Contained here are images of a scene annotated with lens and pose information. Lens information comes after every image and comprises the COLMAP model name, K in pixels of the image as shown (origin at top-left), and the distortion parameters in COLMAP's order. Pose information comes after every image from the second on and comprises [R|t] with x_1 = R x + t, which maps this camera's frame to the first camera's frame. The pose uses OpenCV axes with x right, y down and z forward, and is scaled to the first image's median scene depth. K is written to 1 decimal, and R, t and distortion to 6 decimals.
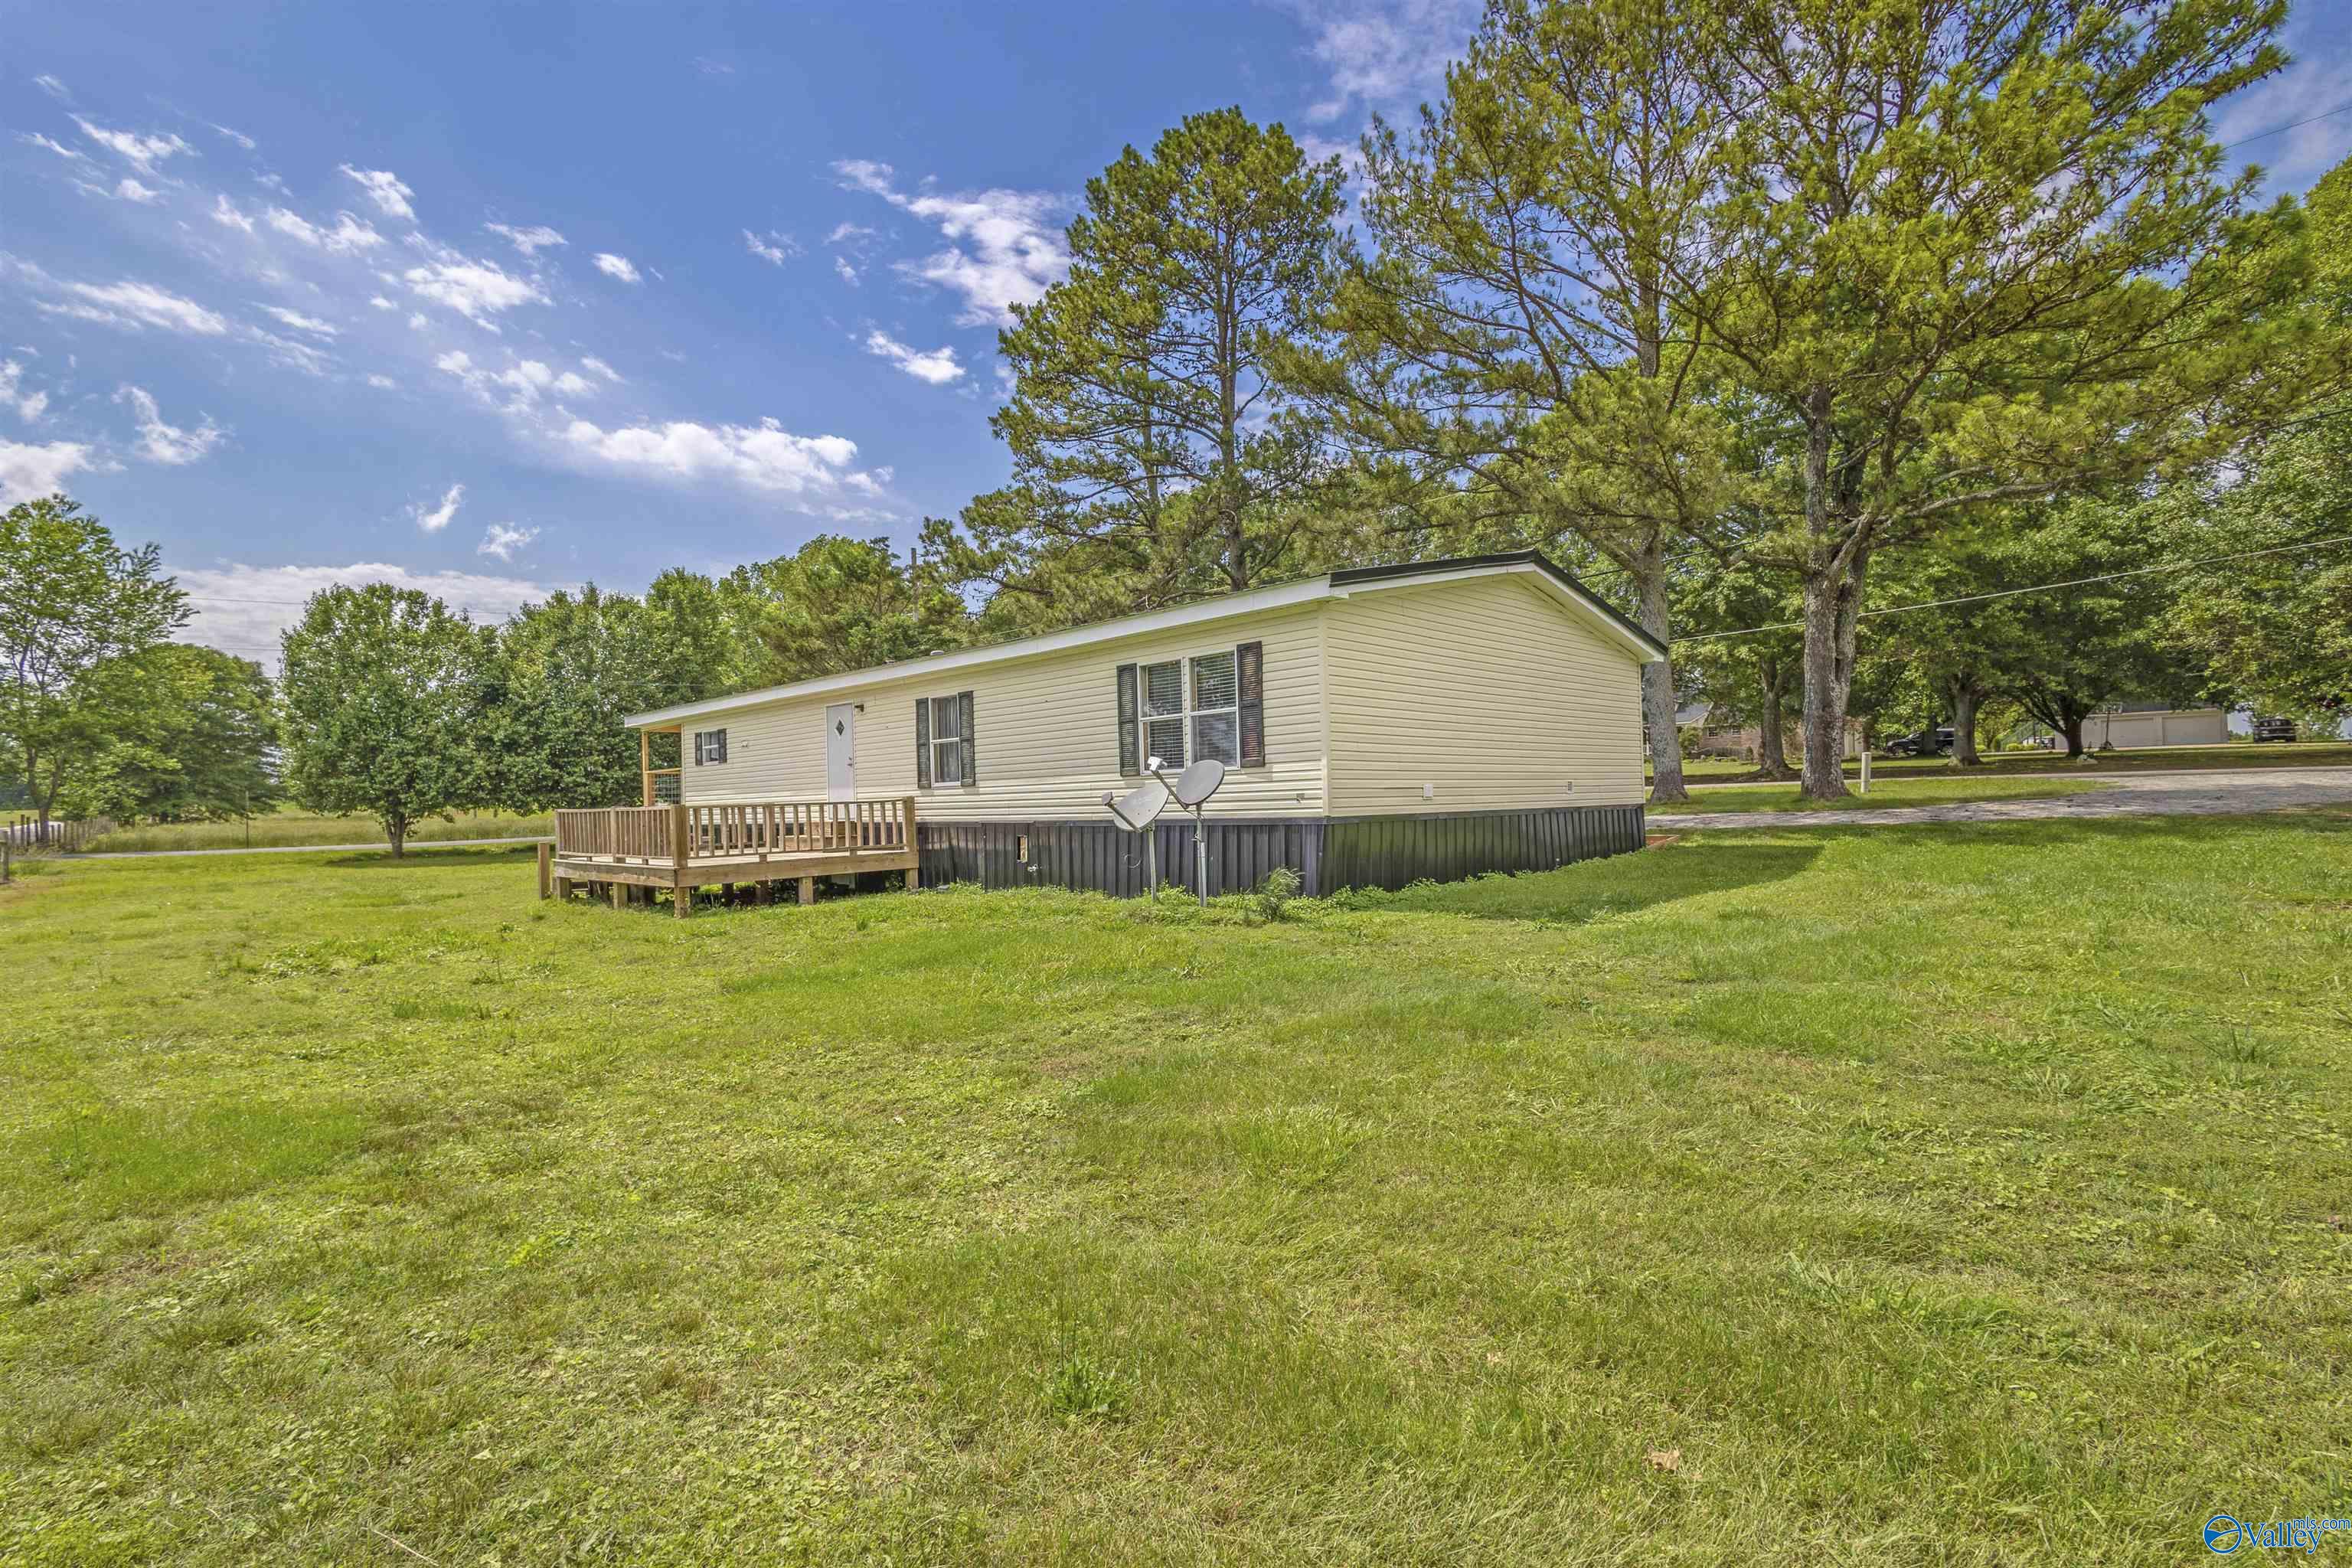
lens RADIAL K [[1112.6, 0, 1167.3], [0, 1112.6, 777.0], [0, 0, 1]] dist [0.002681, 0.000267]
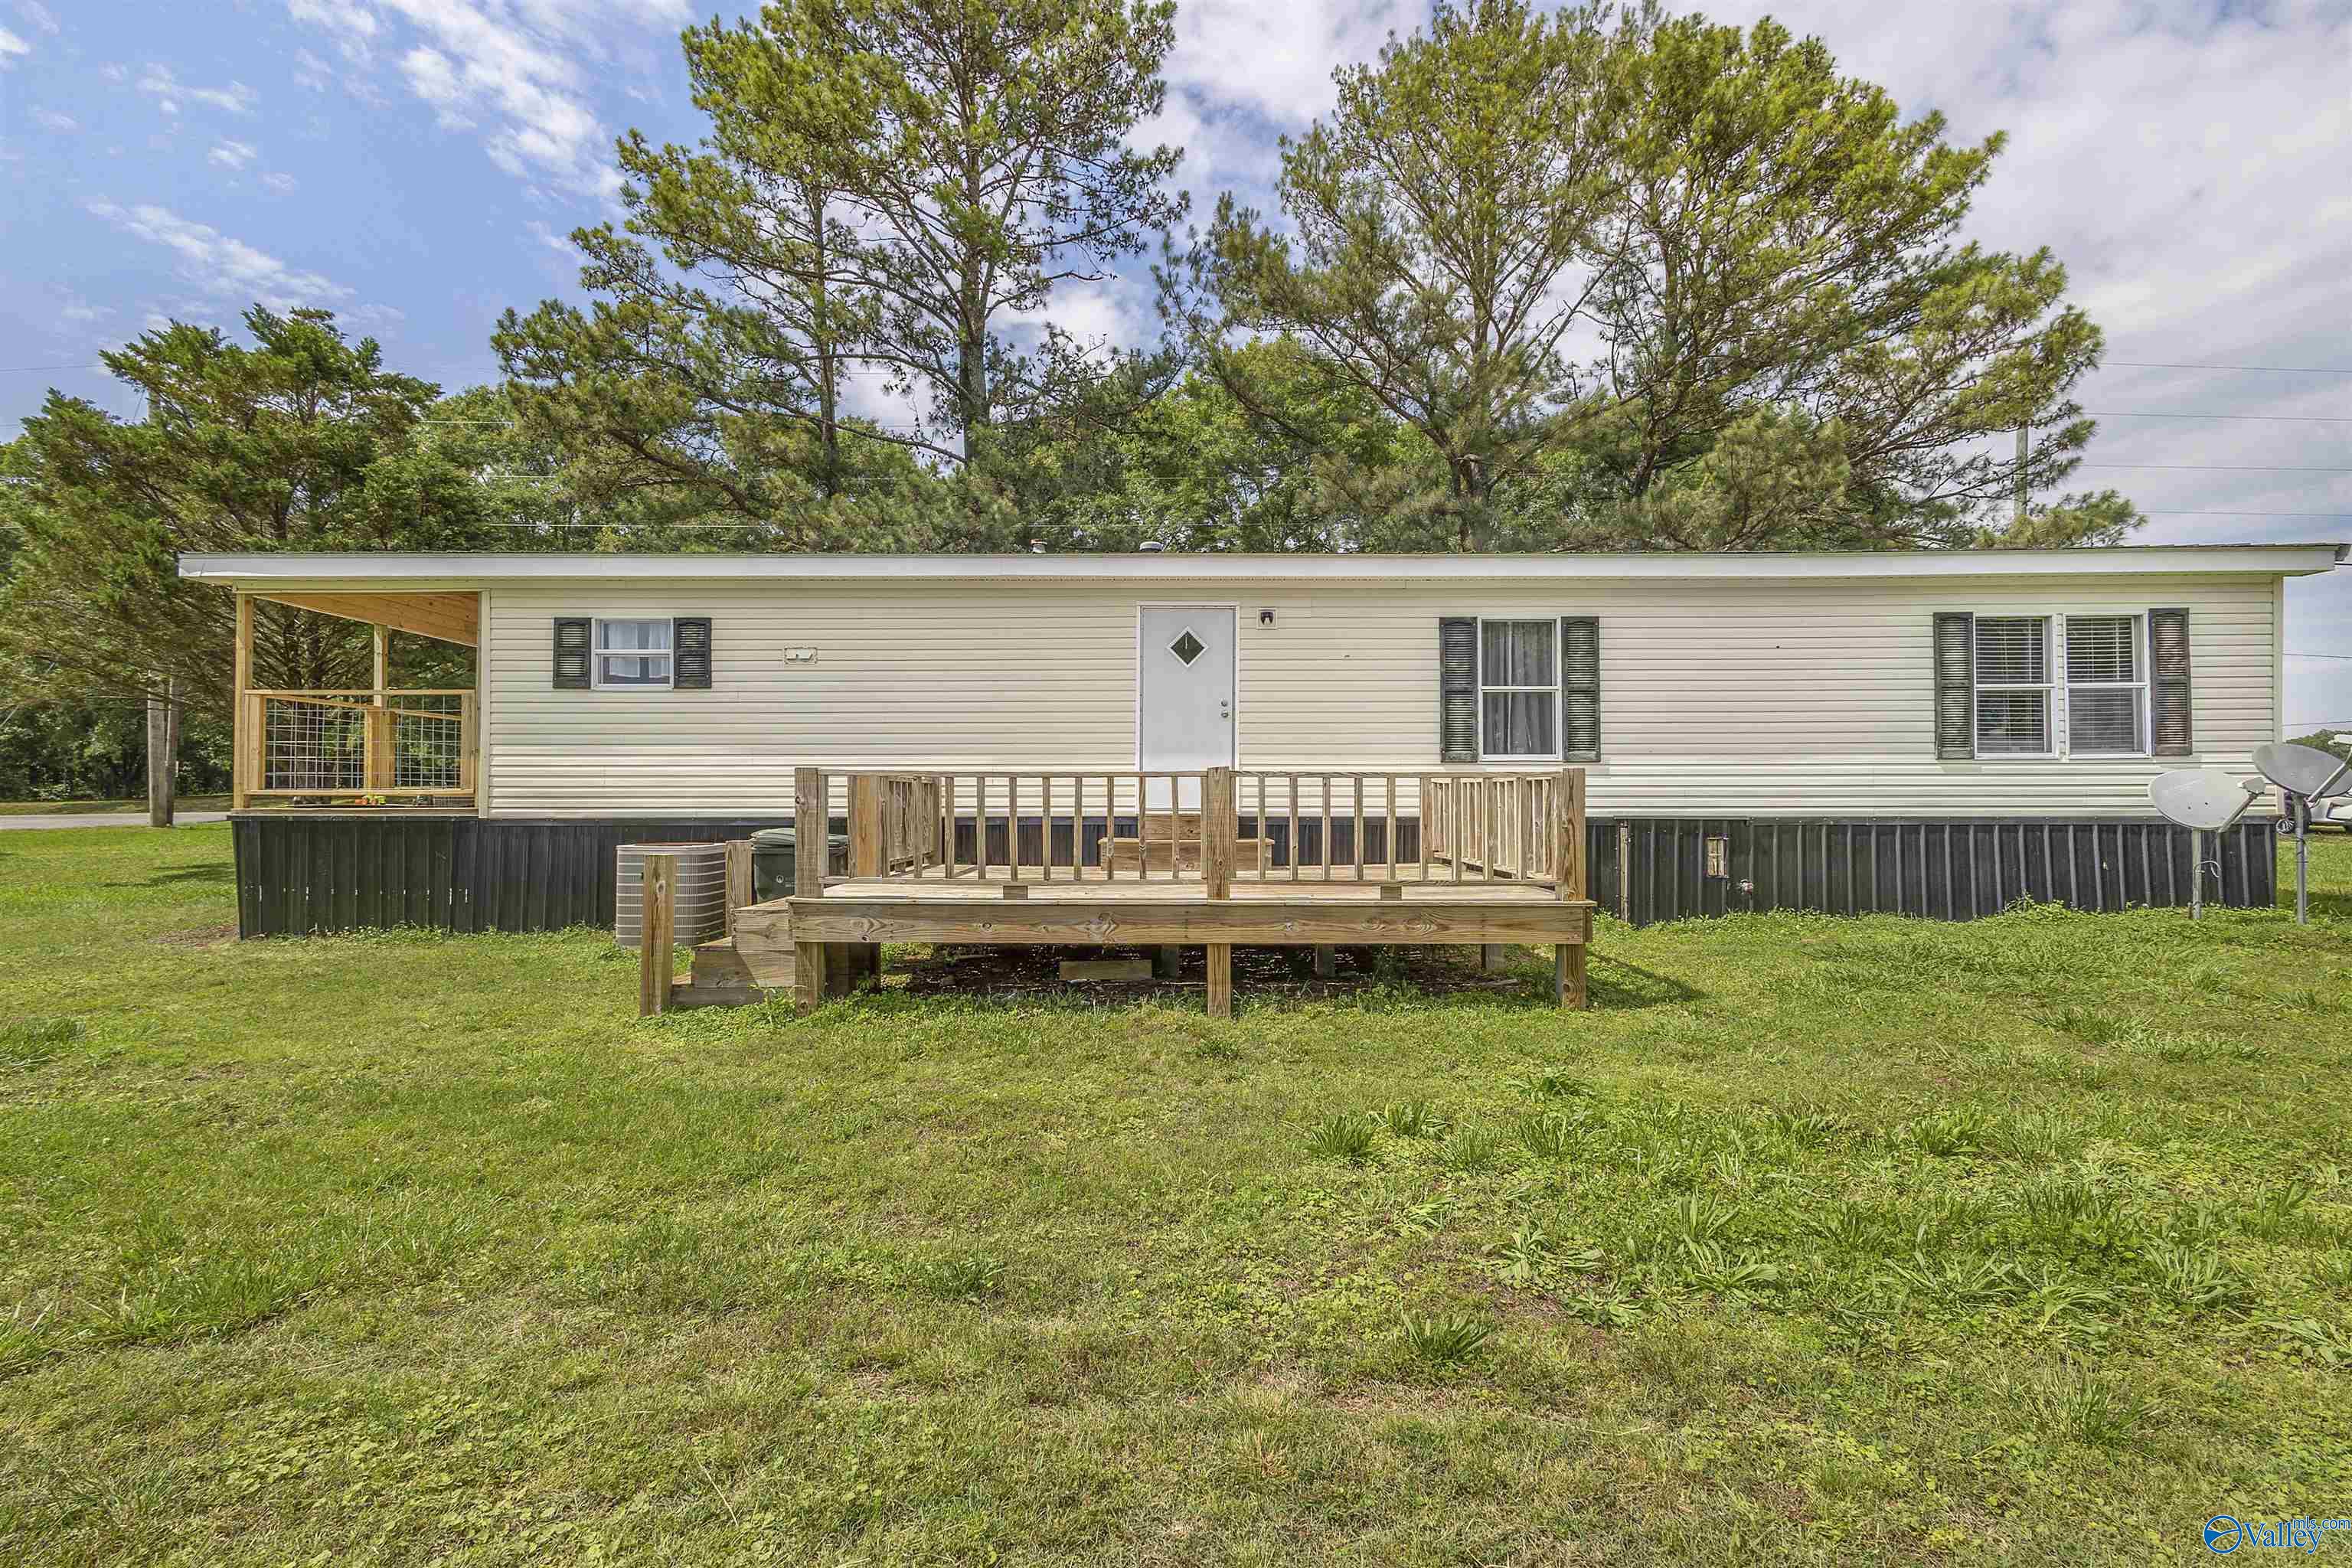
lens RADIAL K [[1112.6, 0, 1173.2], [0, 1112.6, 777.4], [0, 0, 1]] dist [0.002681, 0.000267]
pose [[0.702828, 0.047872, 0.709748, -0.812735], [-0.031244, 0.998848, -0.036432, 0.047997], [-0.710674, 0.003430, 0.703513, 0.723364]]
